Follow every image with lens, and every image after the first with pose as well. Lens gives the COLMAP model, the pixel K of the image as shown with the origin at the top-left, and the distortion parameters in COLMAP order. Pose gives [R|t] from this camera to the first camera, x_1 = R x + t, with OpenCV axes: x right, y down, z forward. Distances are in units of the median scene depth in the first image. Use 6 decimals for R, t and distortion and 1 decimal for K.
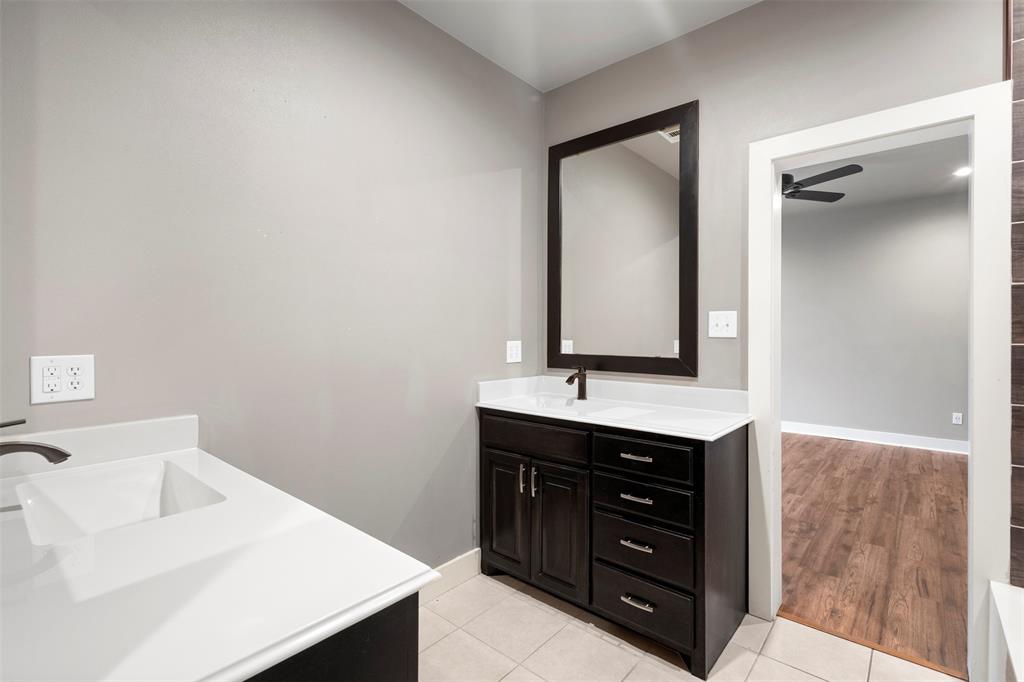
lens RADIAL K [[468.5, 0, 513.4], [0, 468.5, 334.2], [0, 0, 1]] dist [0.002853, 0.000602]
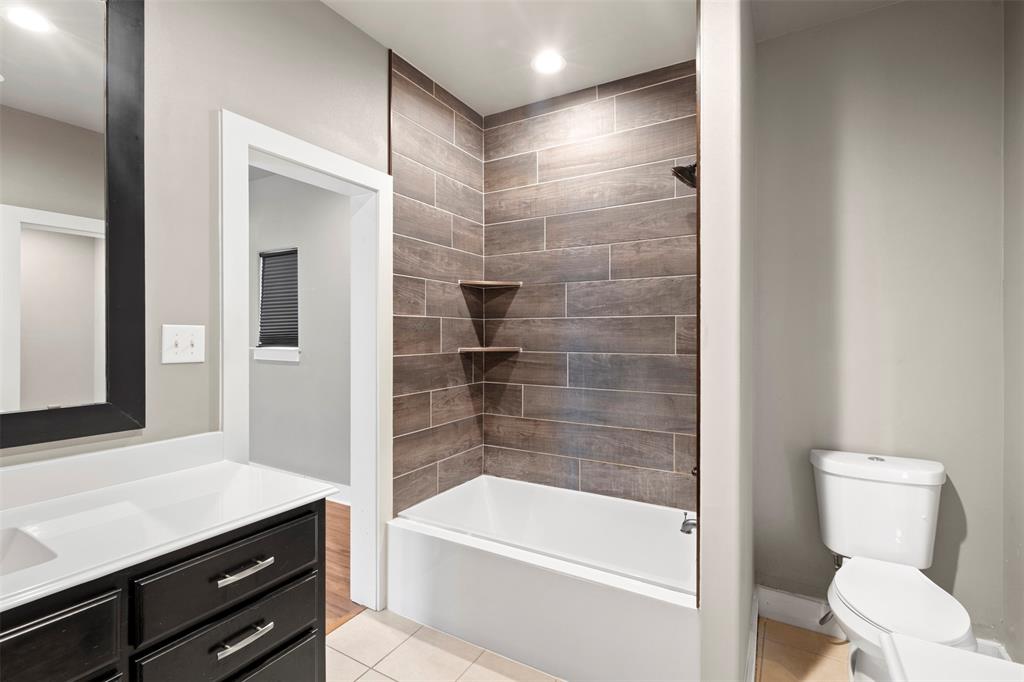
lens RADIAL K [[468.5, 0, 513.4], [0, 468.5, 334.2], [0, 0, 1]] dist [0.002853, 0.000602]
pose [[-0.190348, -0.002810, 0.981713, -0.530176], [0.001743, 0.999993, 0.003200, -0.058512], [-0.981715, 0.002320, -0.190342, 1.046058]]
